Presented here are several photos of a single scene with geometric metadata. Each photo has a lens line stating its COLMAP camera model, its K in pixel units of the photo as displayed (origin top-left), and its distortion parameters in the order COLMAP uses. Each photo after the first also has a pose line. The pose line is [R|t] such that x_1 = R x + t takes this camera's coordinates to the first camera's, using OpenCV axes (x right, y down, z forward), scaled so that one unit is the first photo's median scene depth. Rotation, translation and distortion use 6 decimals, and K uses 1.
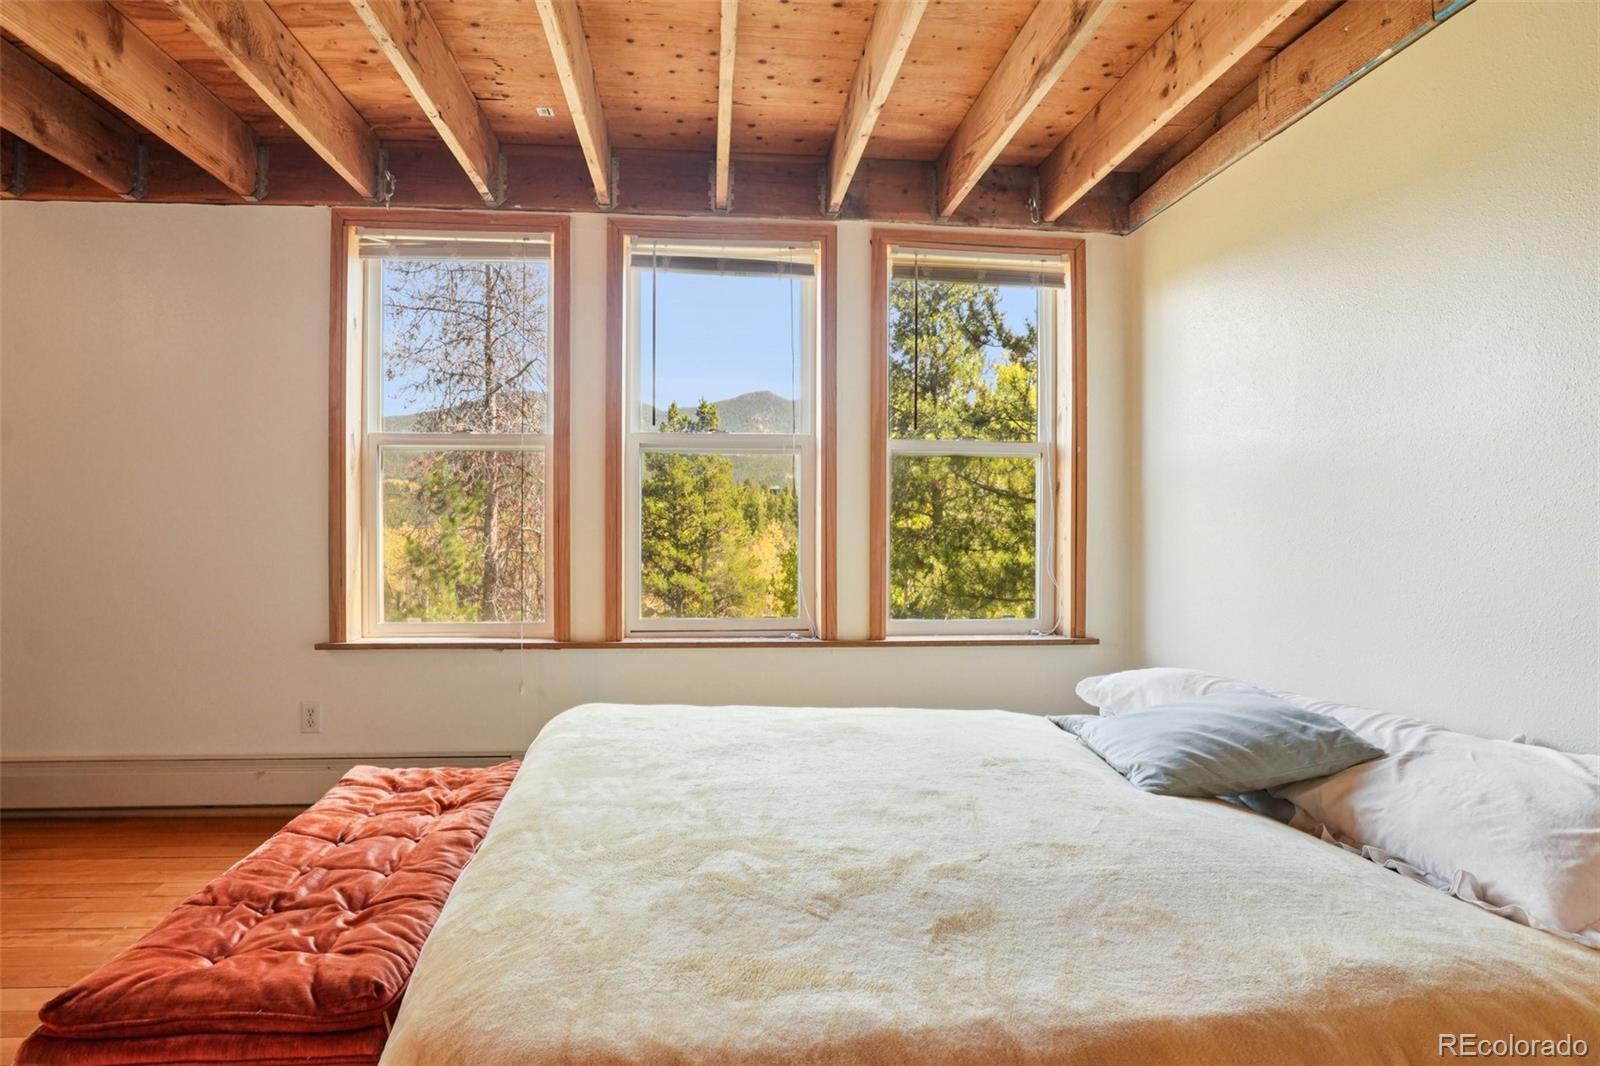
lens RADIAL K [[789.6, 0, 800.0], [0, 789.6, 533.0], [0, 0, 1]] dist [-0.041575, 0.000515]
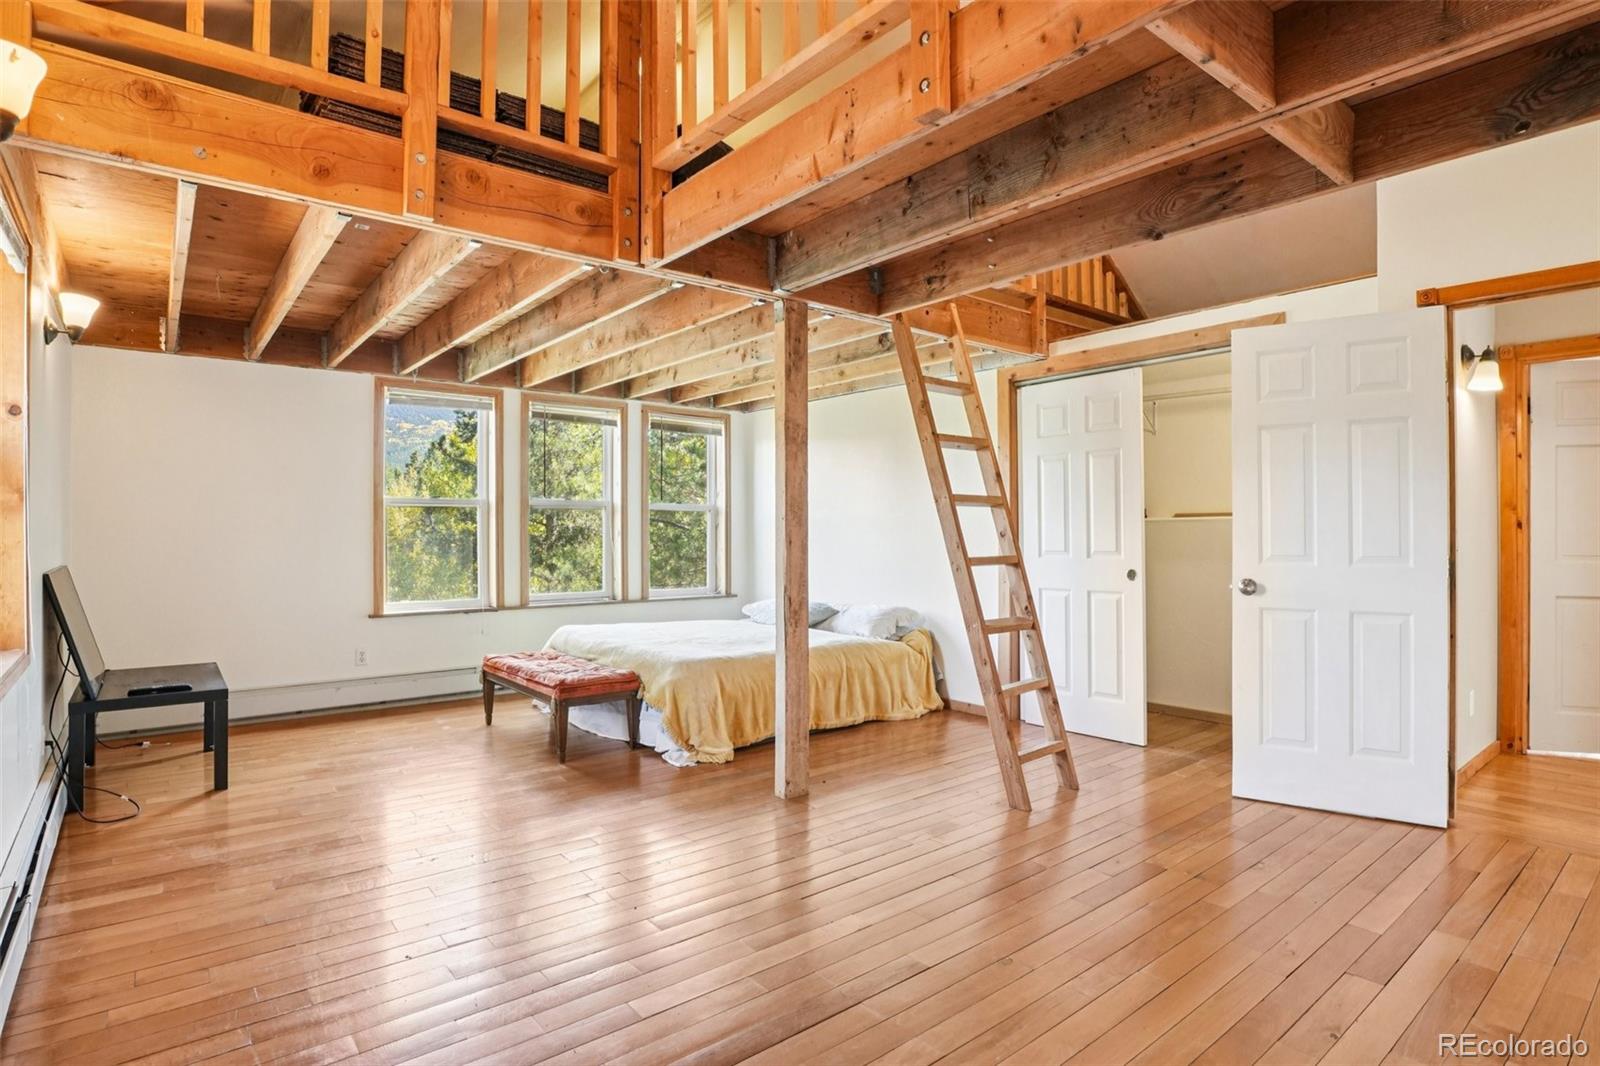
lens RADIAL K [[789.6, 0, 800.0], [0, 789.6, 533.0], [0, 0, 1]] dist [-0.041575, 0.000515]
pose [[0.836562, -0.004959, 0.547850, -0.721296], [0.003211, 0.999986, 0.004150, -0.051661], [-0.547863, -0.001713, 0.836566, -1.012717]]
